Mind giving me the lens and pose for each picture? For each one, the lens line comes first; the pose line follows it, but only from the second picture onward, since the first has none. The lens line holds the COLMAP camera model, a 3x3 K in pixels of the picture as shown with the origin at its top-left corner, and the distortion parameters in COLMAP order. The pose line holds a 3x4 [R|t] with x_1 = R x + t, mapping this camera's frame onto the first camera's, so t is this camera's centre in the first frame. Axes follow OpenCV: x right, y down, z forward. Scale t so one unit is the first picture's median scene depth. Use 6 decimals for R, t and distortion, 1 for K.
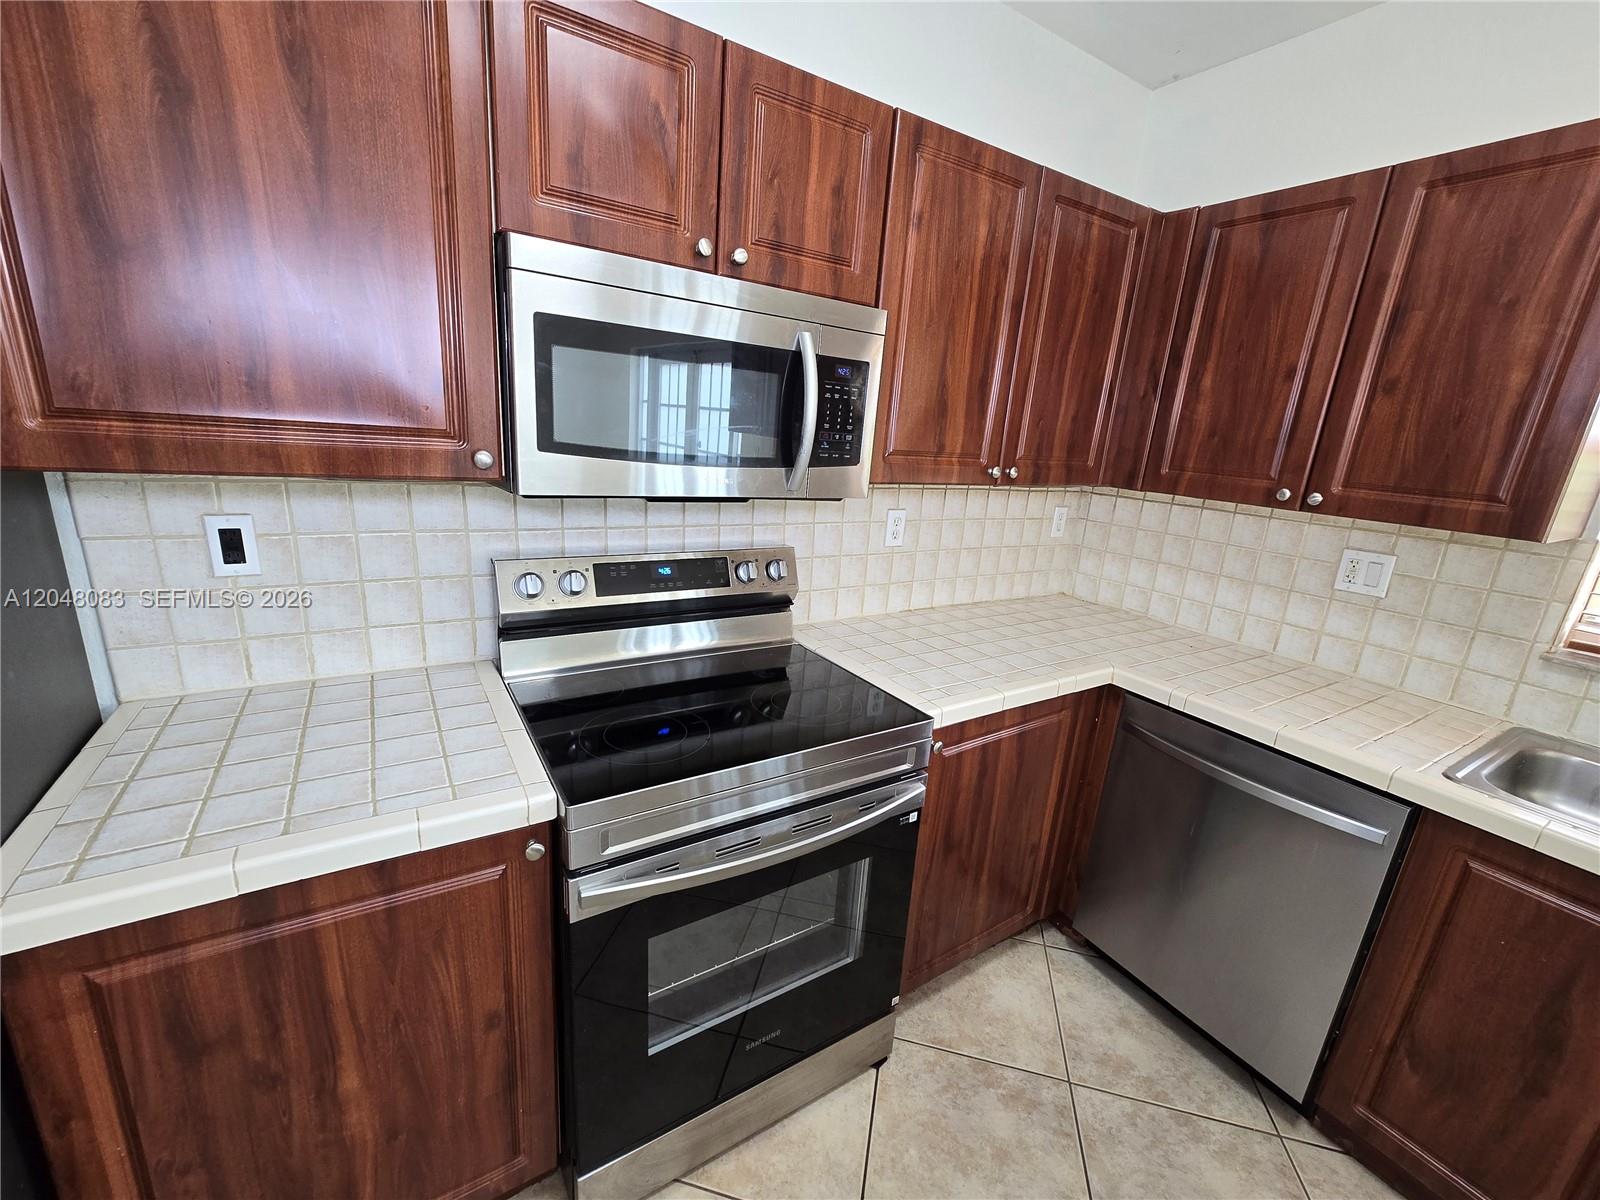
lens RADIAL K [[654.0, 0, 802.6], [0, 654.0, 607.1], [0, 0, 1]] dist [0.000799, -0.000253]
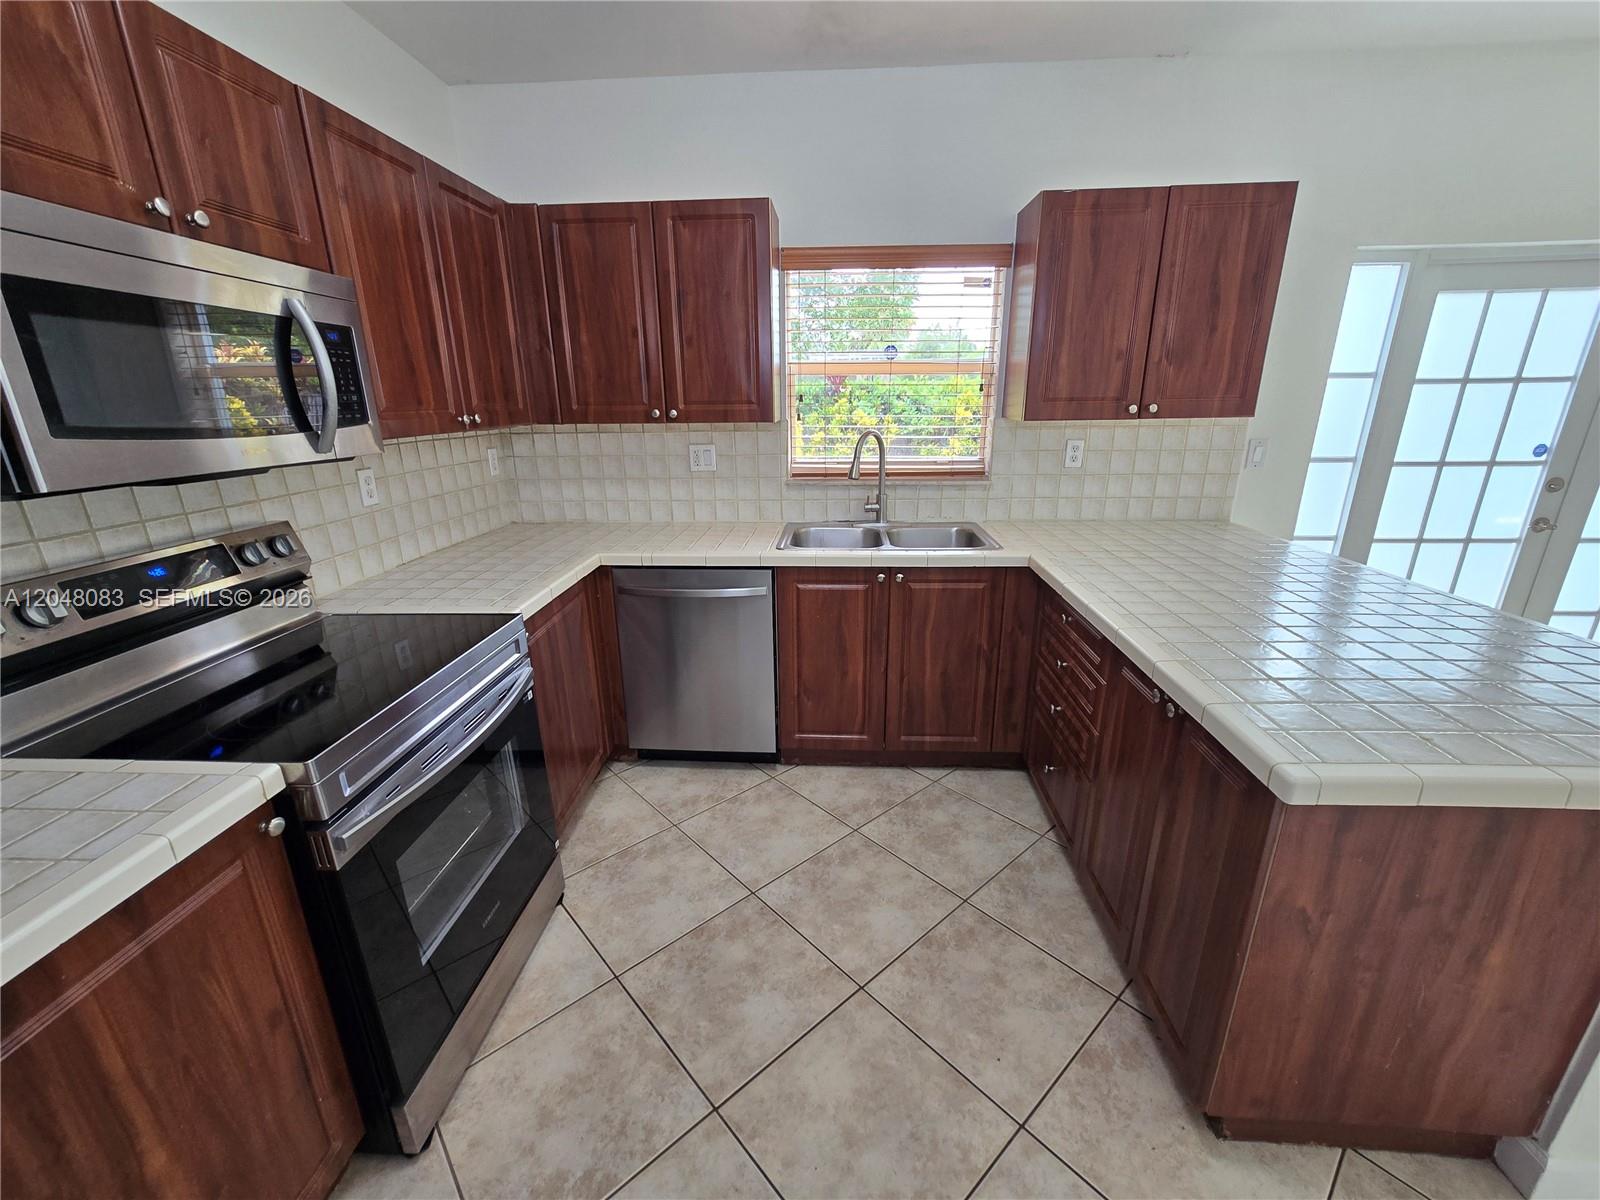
lens RADIAL K [[654.0, 0, 802.6], [0, 654.0, 607.1], [0, 0, 1]] dist [0.000799, -0.000253]
pose [[0.572338, -0.323523, 0.753500, -0.409821], [0.269403, 0.942062, 0.199853, 0.046846], [-0.774501, 0.088611, 0.626336, -0.209351]]
